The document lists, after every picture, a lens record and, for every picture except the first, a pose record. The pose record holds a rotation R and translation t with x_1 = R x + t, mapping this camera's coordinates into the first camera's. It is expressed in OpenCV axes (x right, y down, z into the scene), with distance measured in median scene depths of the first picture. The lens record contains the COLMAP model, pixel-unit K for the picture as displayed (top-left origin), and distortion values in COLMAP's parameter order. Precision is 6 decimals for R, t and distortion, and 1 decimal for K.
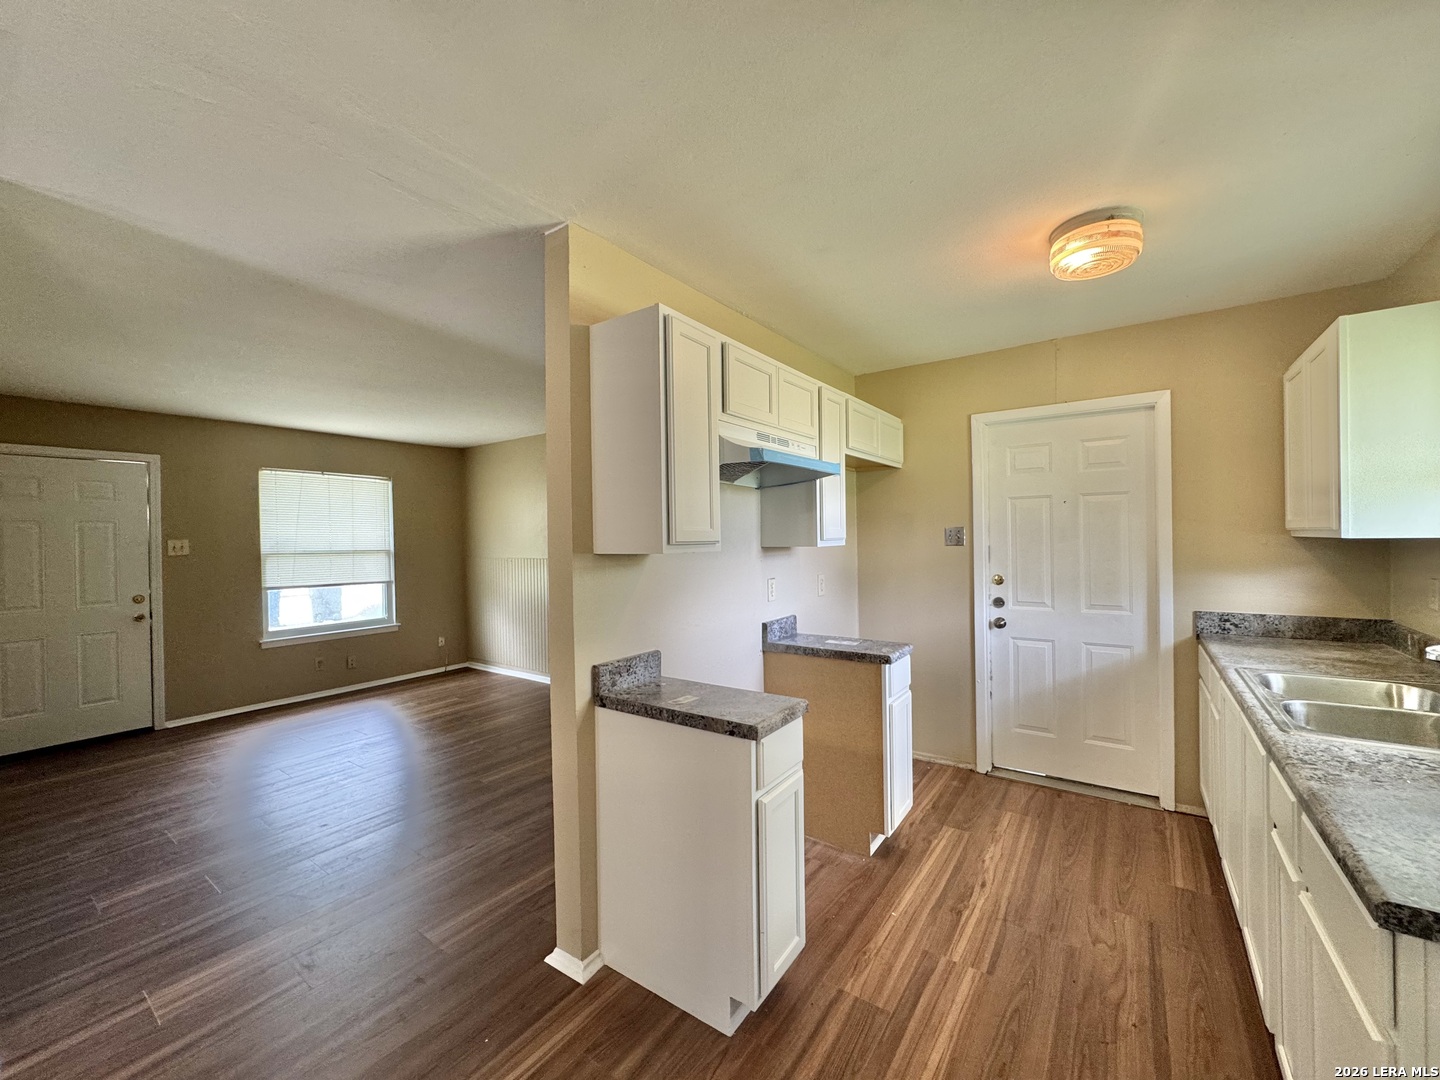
lens RADIAL K [[573.7, 0, 720.0], [0, 573.7, 540.0], [0, 0, 1]] dist [-0.001440, -0.000972]
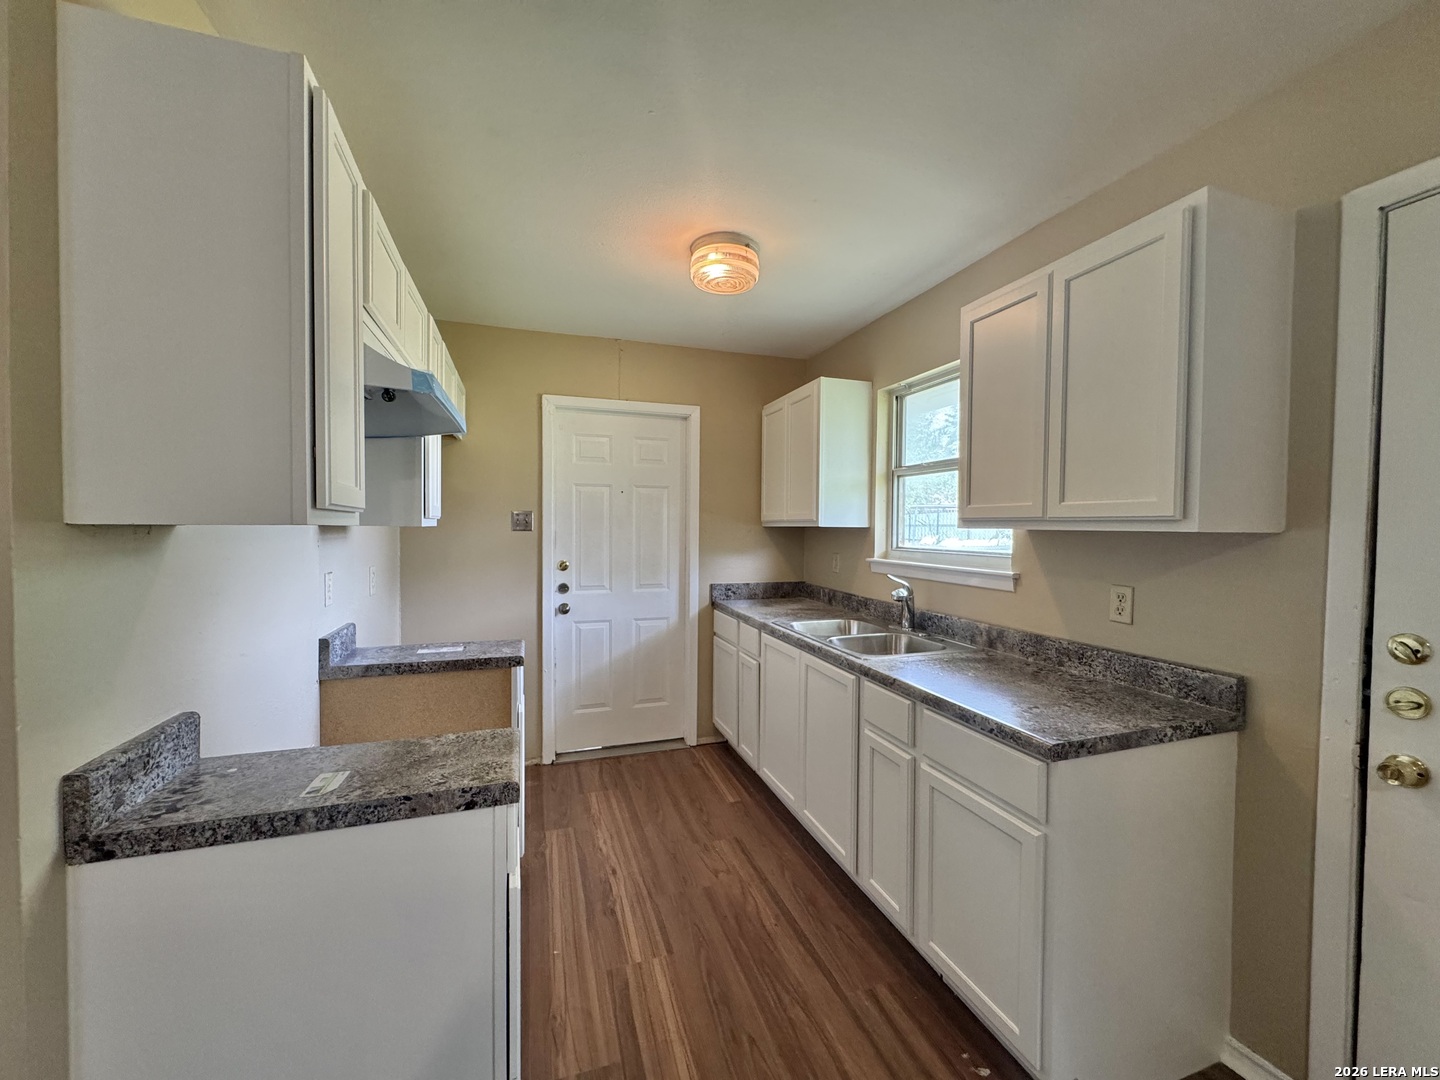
lens RADIAL K [[573.7, 0, 720.0], [0, 573.7, 540.0], [0, 0, 1]] dist [-0.001440, -0.000972]
pose [[0.594356, 0.002842, 0.804197, -0.181906], [-0.012217, 0.999910, 0.005496, 0.018612], [-0.804109, -0.013092, 0.594337, 0.221444]]
